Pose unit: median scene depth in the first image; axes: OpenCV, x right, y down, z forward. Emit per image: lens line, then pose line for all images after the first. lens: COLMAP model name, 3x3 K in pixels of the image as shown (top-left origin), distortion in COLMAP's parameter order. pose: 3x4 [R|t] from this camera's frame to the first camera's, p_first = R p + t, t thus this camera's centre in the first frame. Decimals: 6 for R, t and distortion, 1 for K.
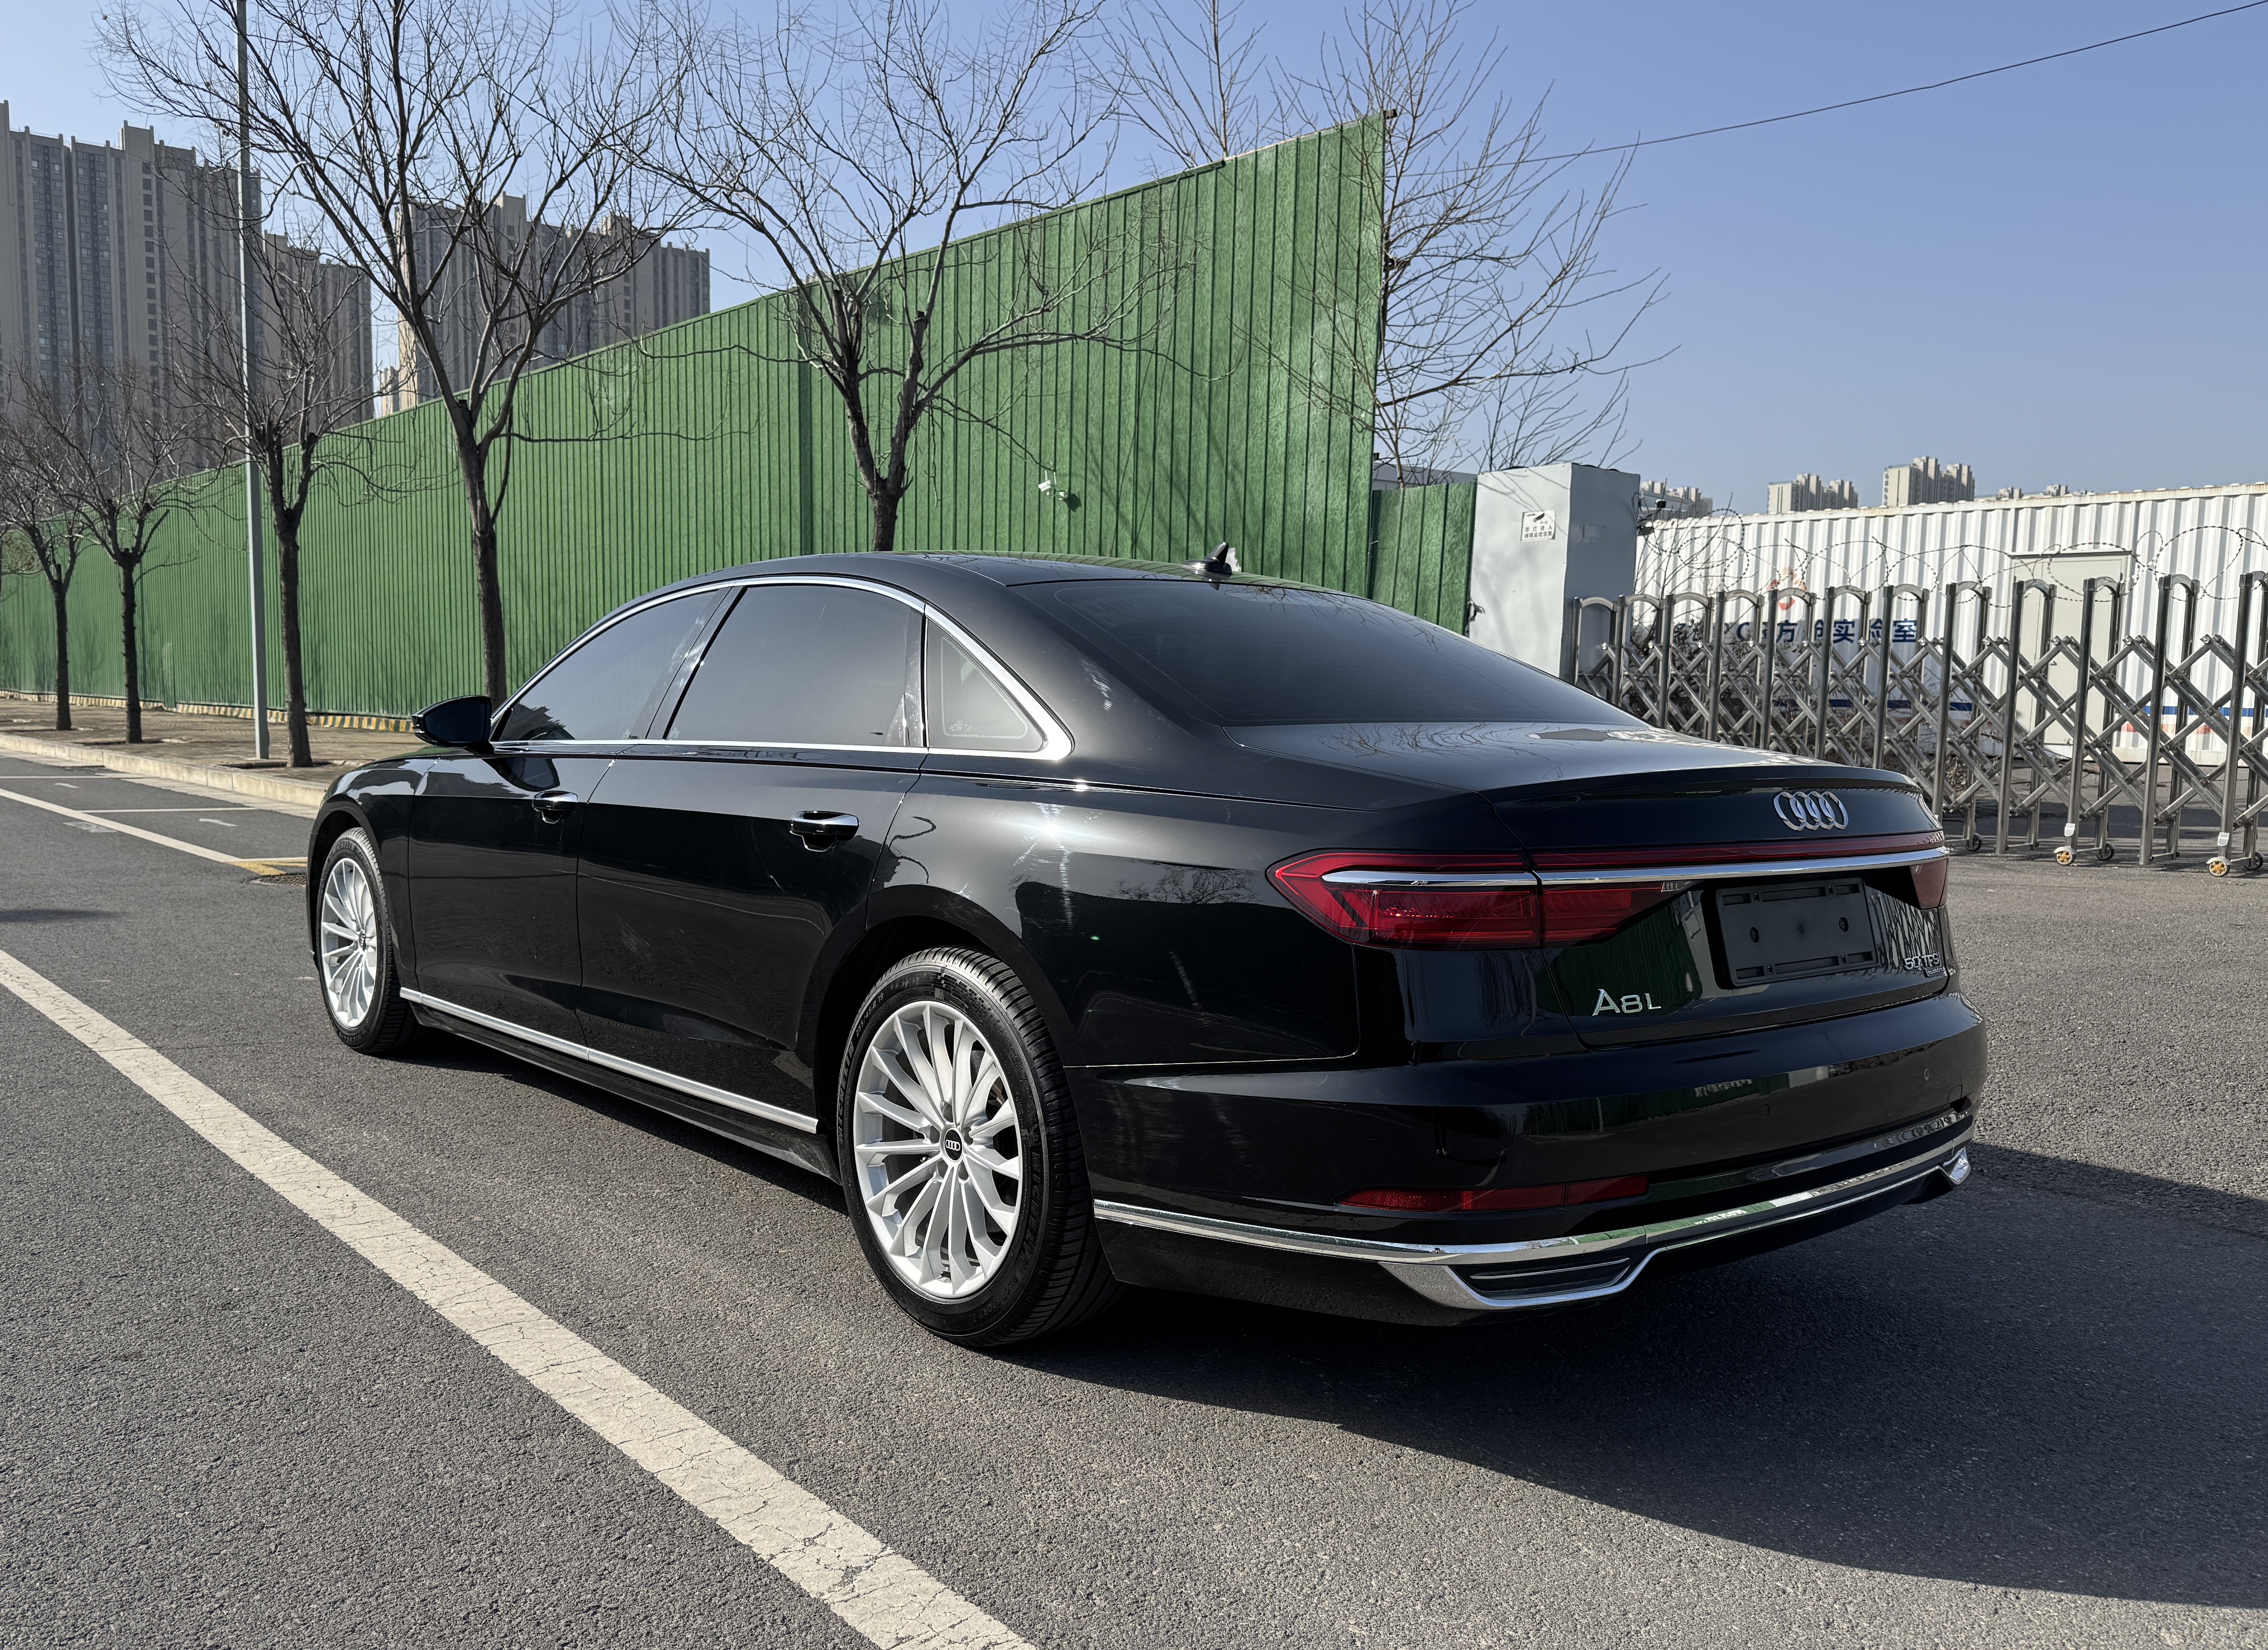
lens RADIAL K [[1747.3, 0, 1075.1], [0, 1747.3, 877.7], [0, 0, 1]] dist [0.197149, -0.322024]
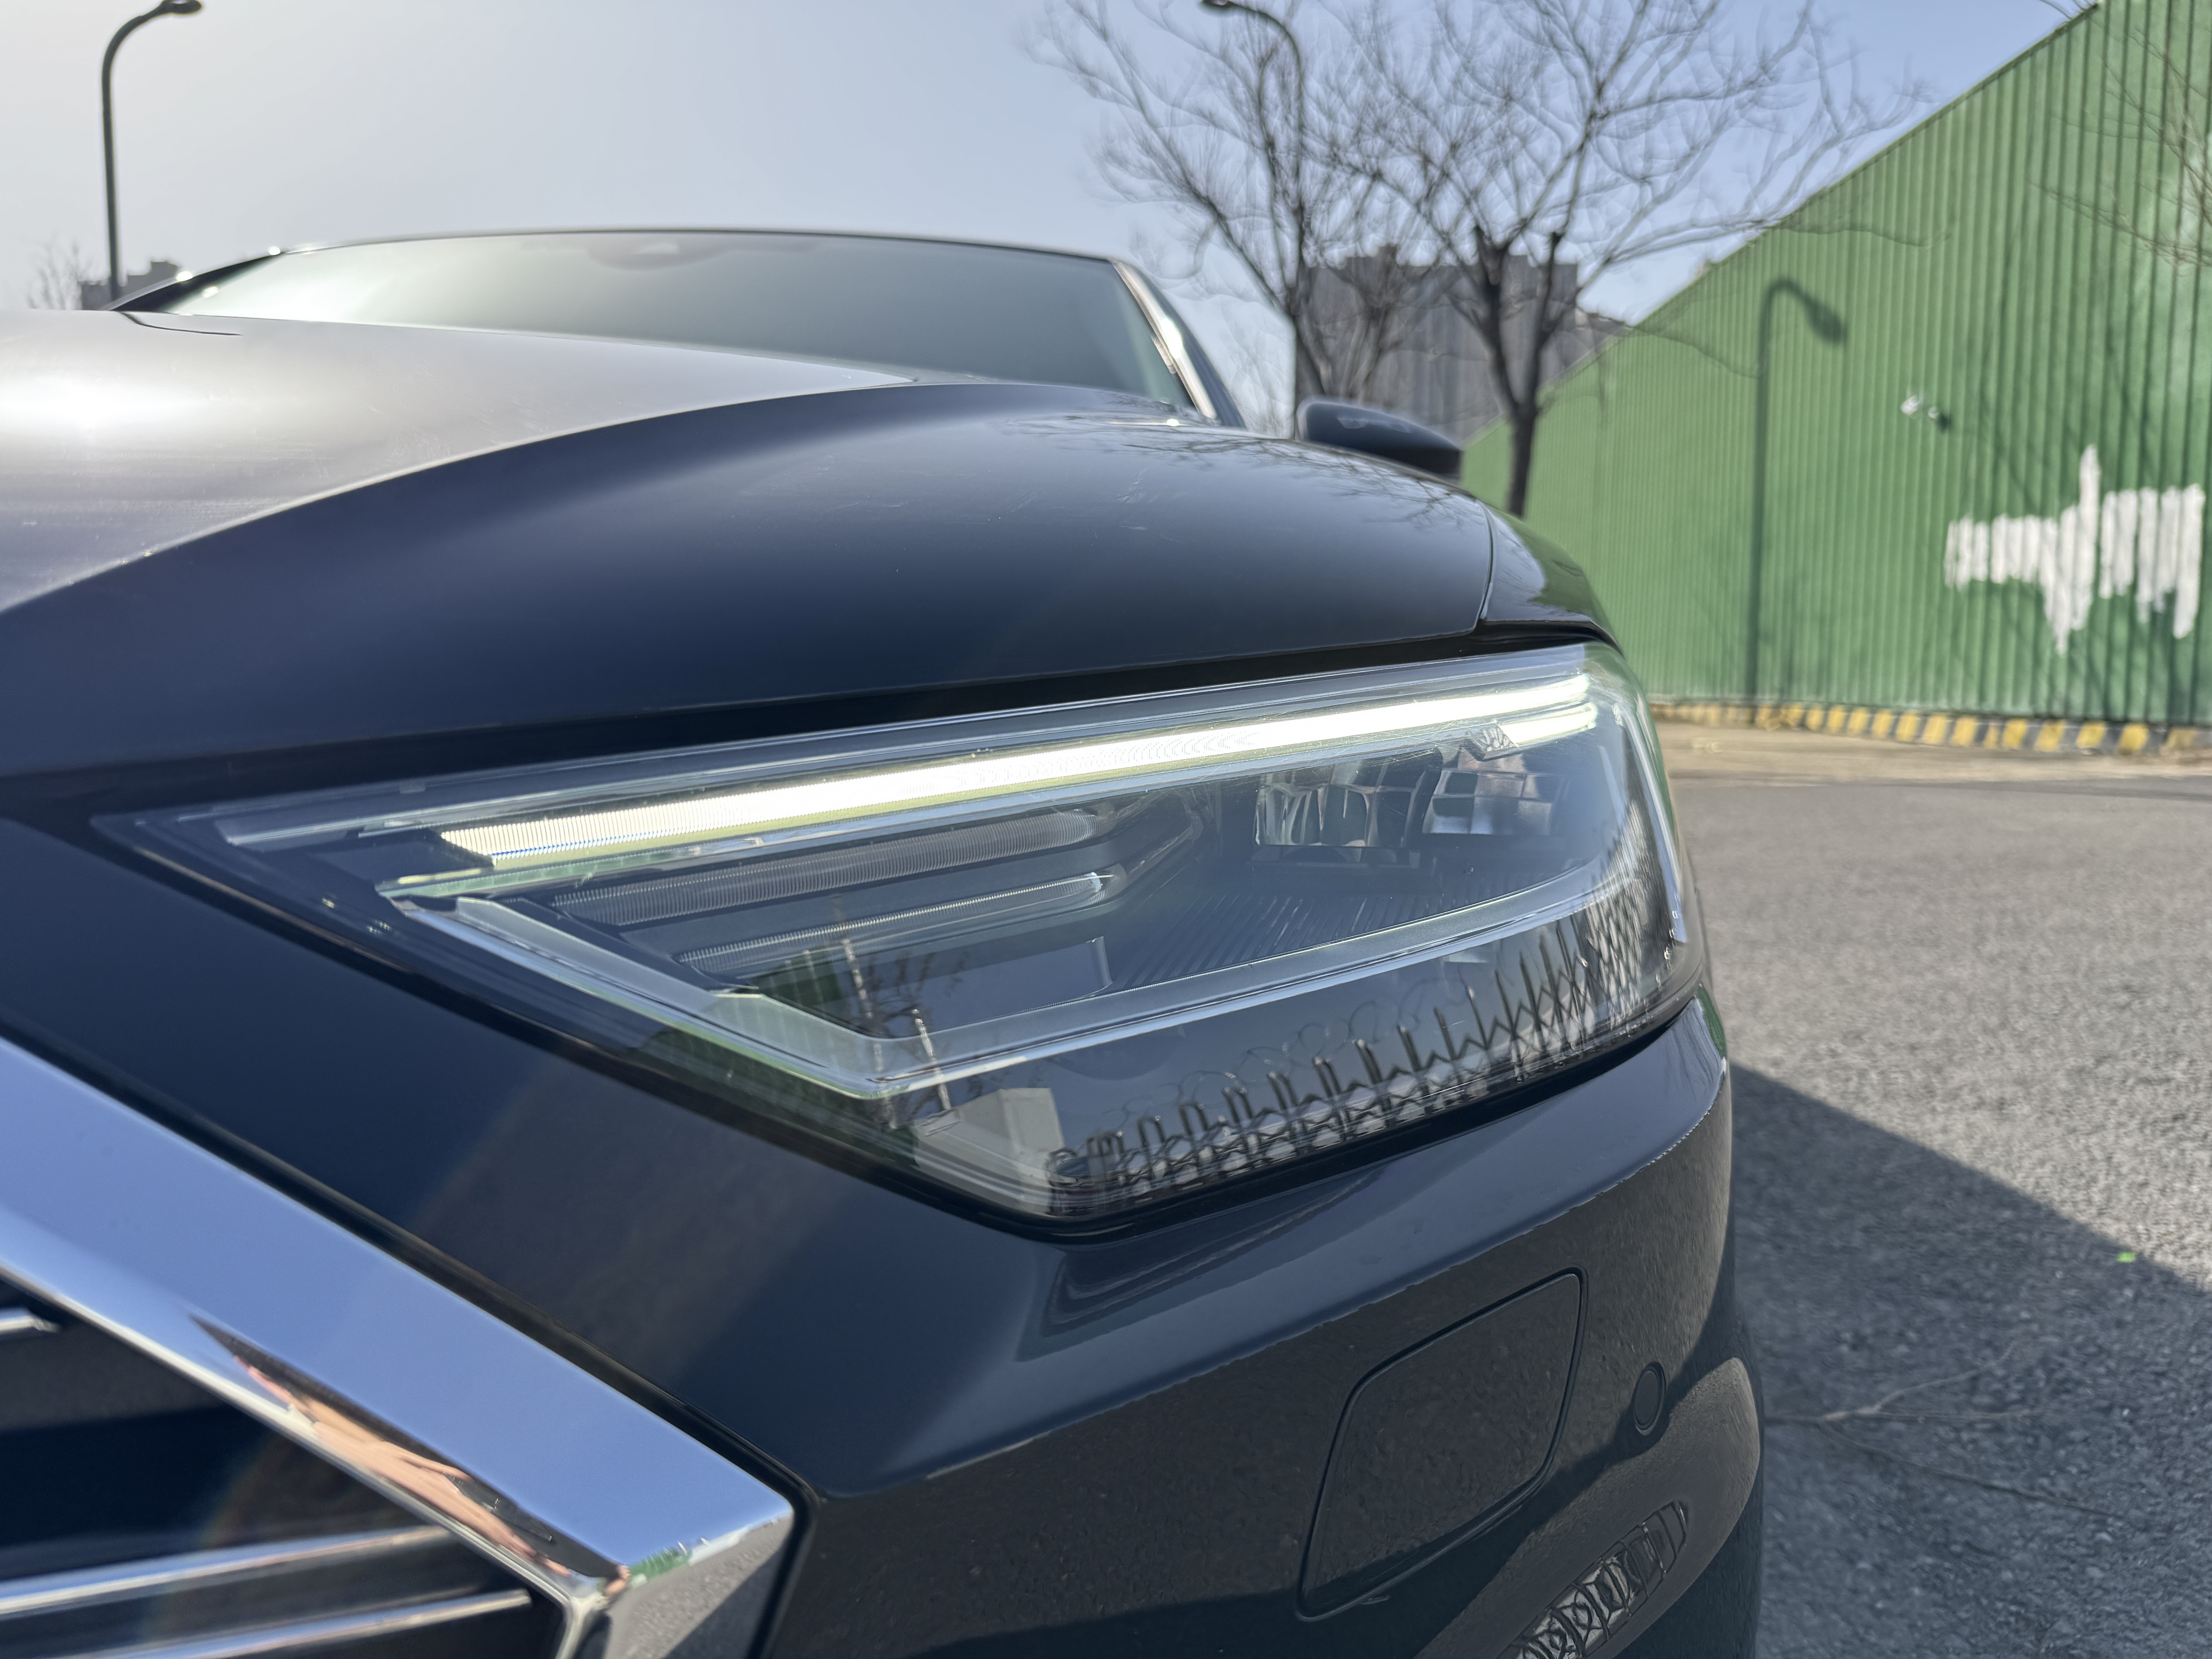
lens RADIAL K [[1576.2, 0, 1114.4], [0, 1576.2, 810.8], [0, 0, 1]] dist [-0.007183, -0.001843]
pose [[0.759829, 0.042773, -0.648715, 0.246527], [-0.065173, 0.997818, -0.010546, 0.025038], [0.646848, 0.050292, 0.760958, 0.154672]]
